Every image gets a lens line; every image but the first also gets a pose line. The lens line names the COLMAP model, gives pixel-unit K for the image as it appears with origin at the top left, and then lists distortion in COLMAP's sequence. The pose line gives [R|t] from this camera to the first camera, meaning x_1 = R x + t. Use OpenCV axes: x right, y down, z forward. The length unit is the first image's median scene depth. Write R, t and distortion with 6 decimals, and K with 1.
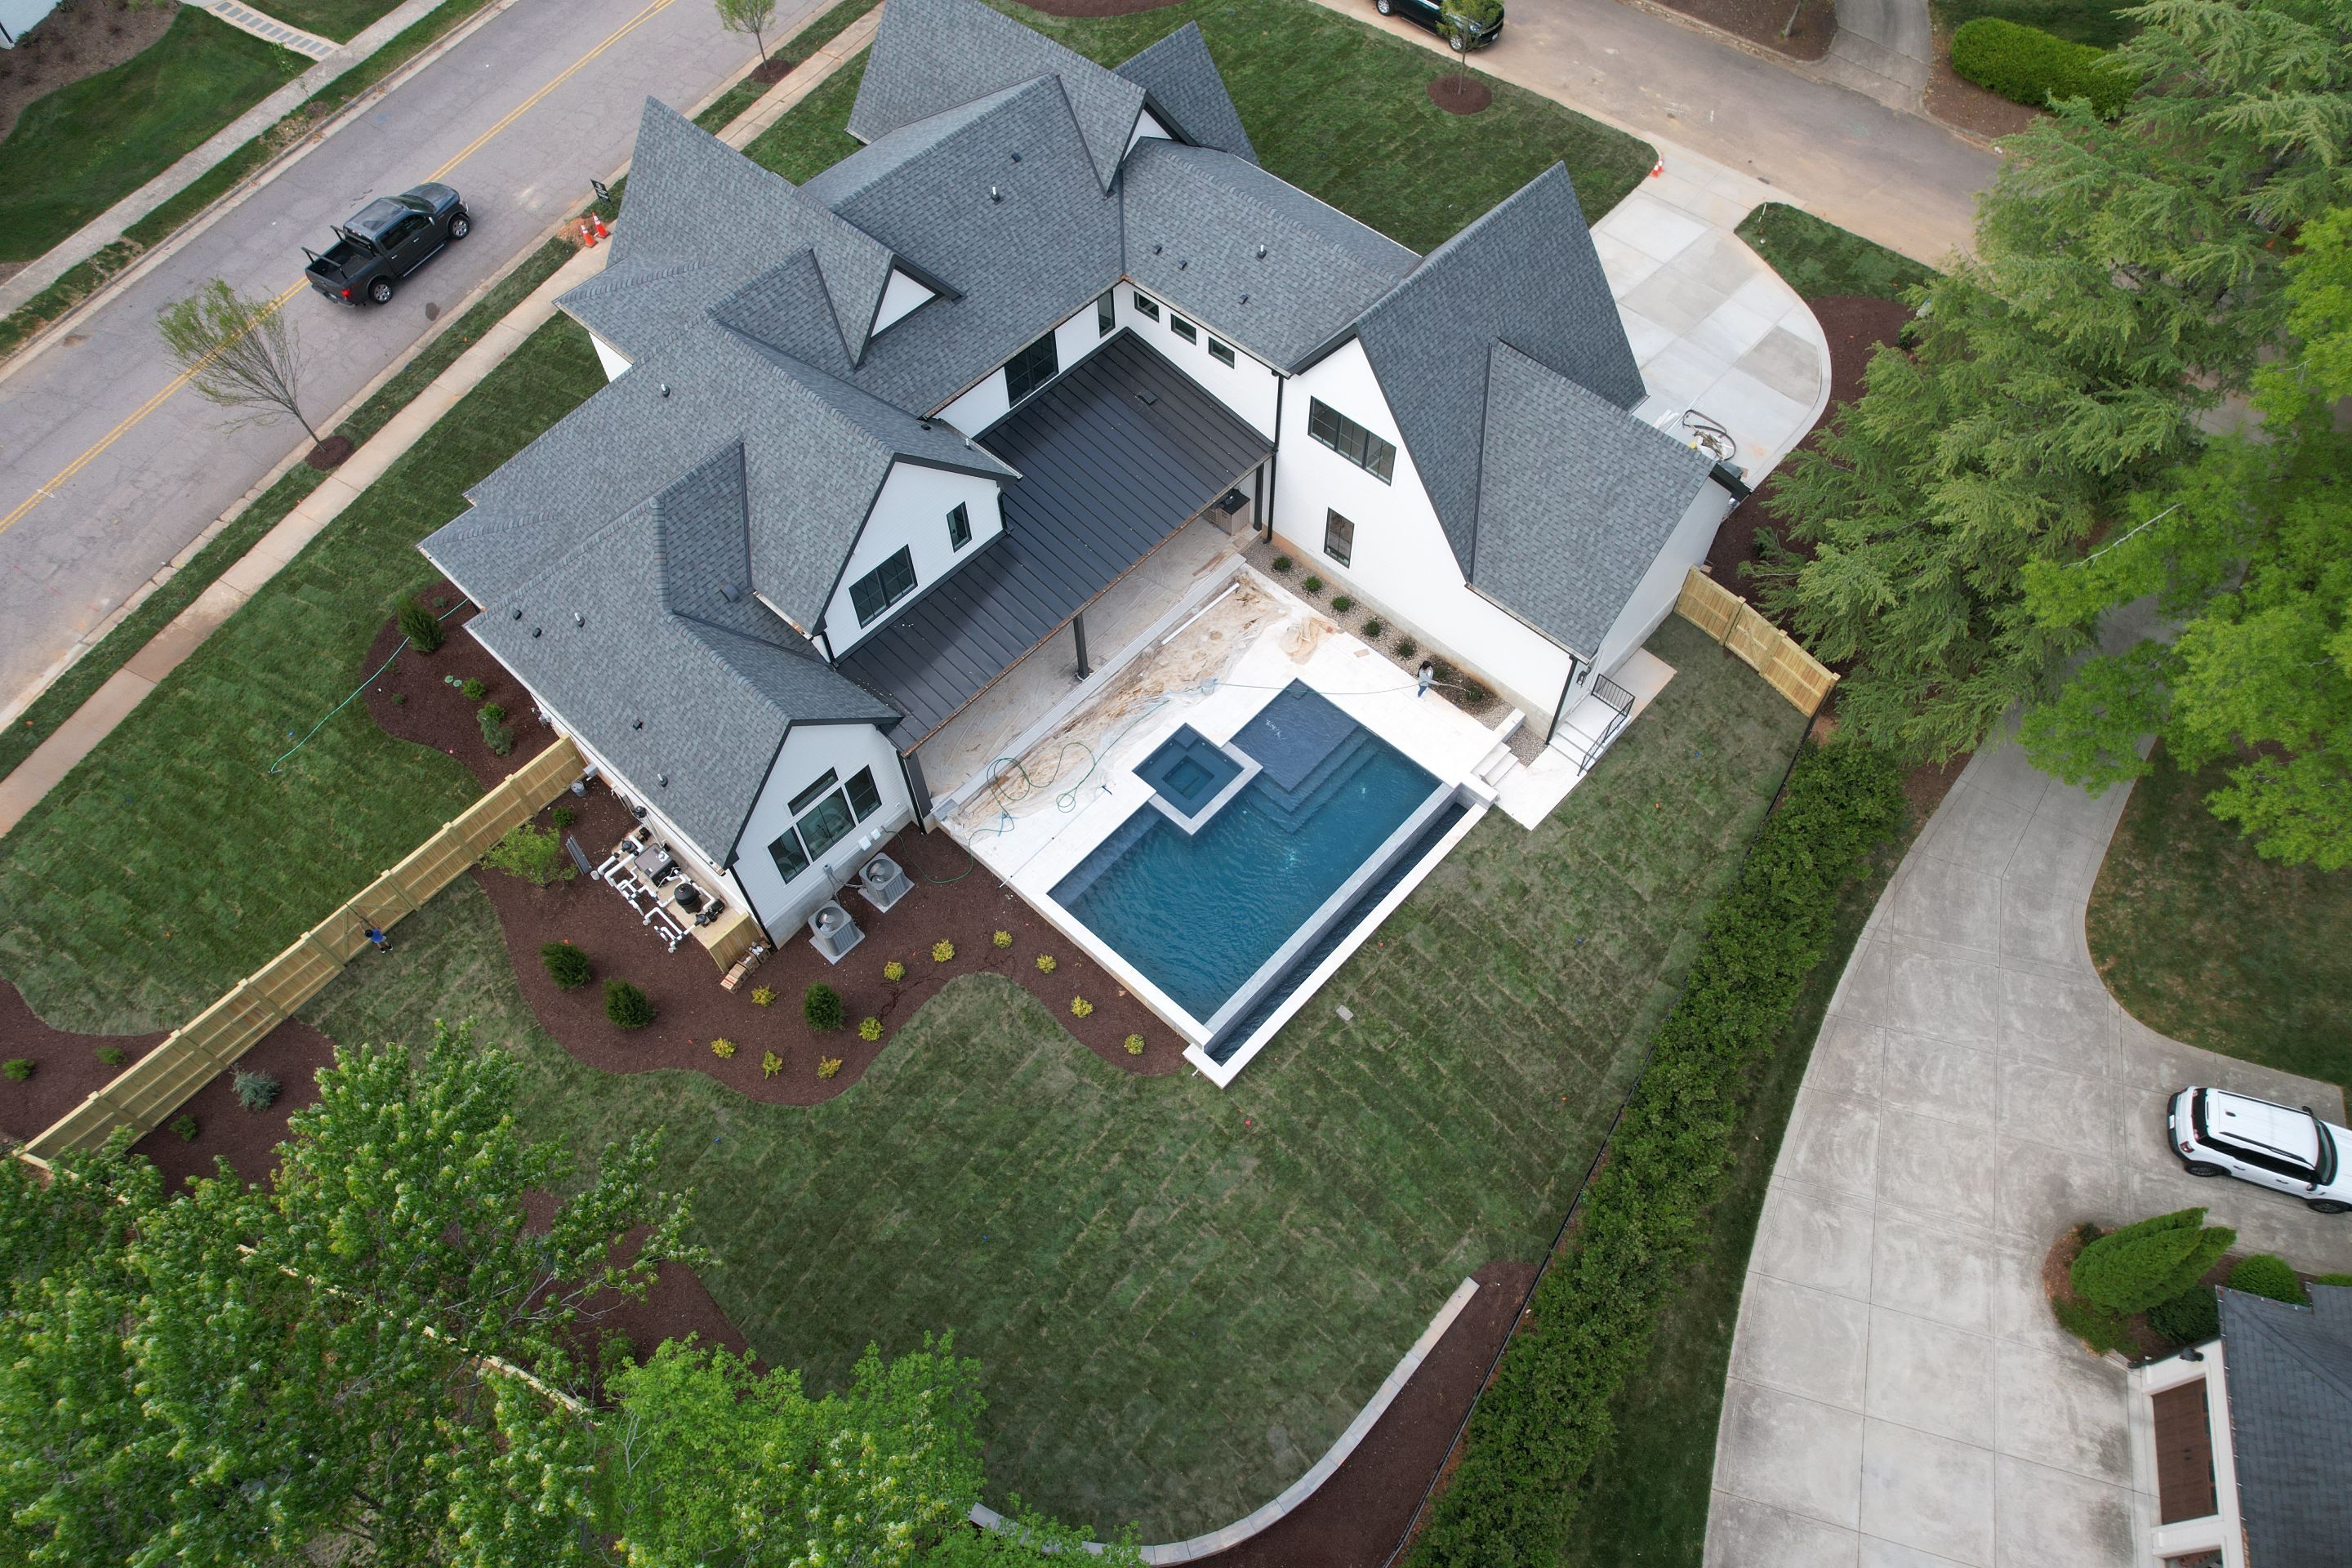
lens RADIAL K [[1508.2, 0, 1183.6], [0, 1508.2, 794.7], [0, 0, 1]] dist [-0.071460, 0.061120]
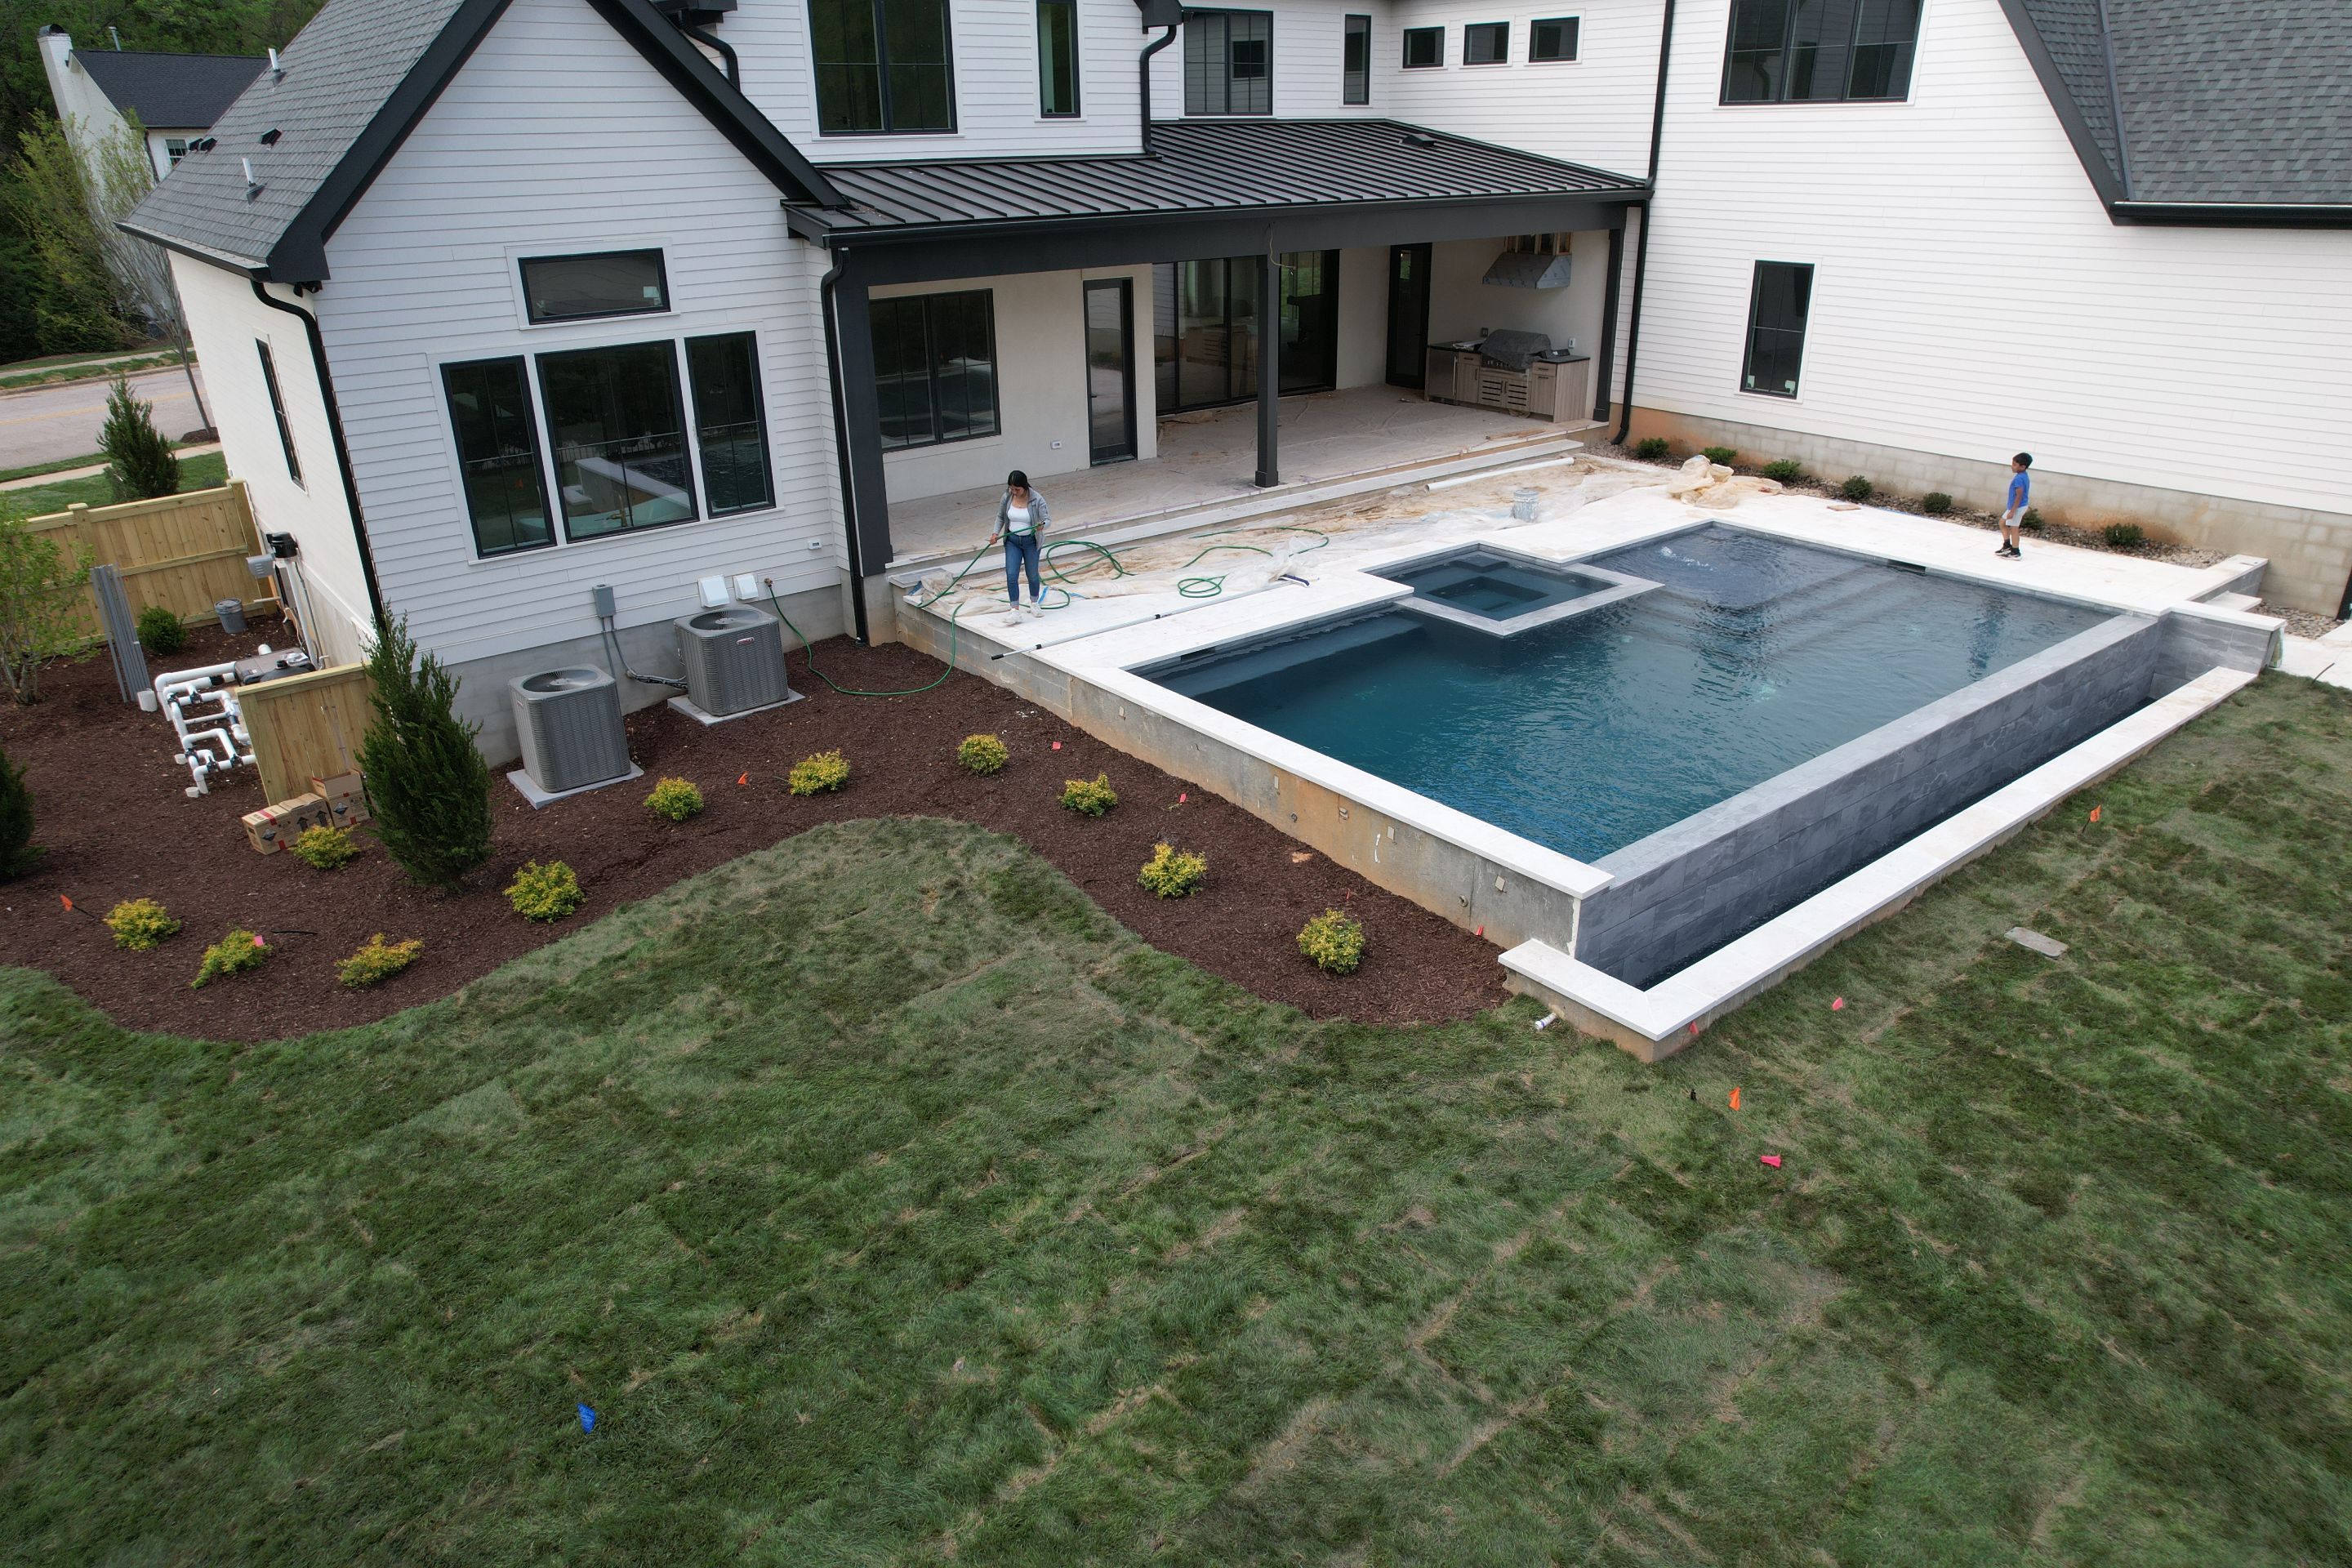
lens RADIAL K [[1508.2, 0, 1183.5], [0, 1508.2, 788.1], [0, 0, 1]] dist [-0.071460, 0.061120]
pose [[0.988612, 0.060218, -0.137913, -0.021795], [-0.126569, 0.828458, -0.545562, 0.297397], [0.081402, 0.556805, 0.826645, 0.712441]]
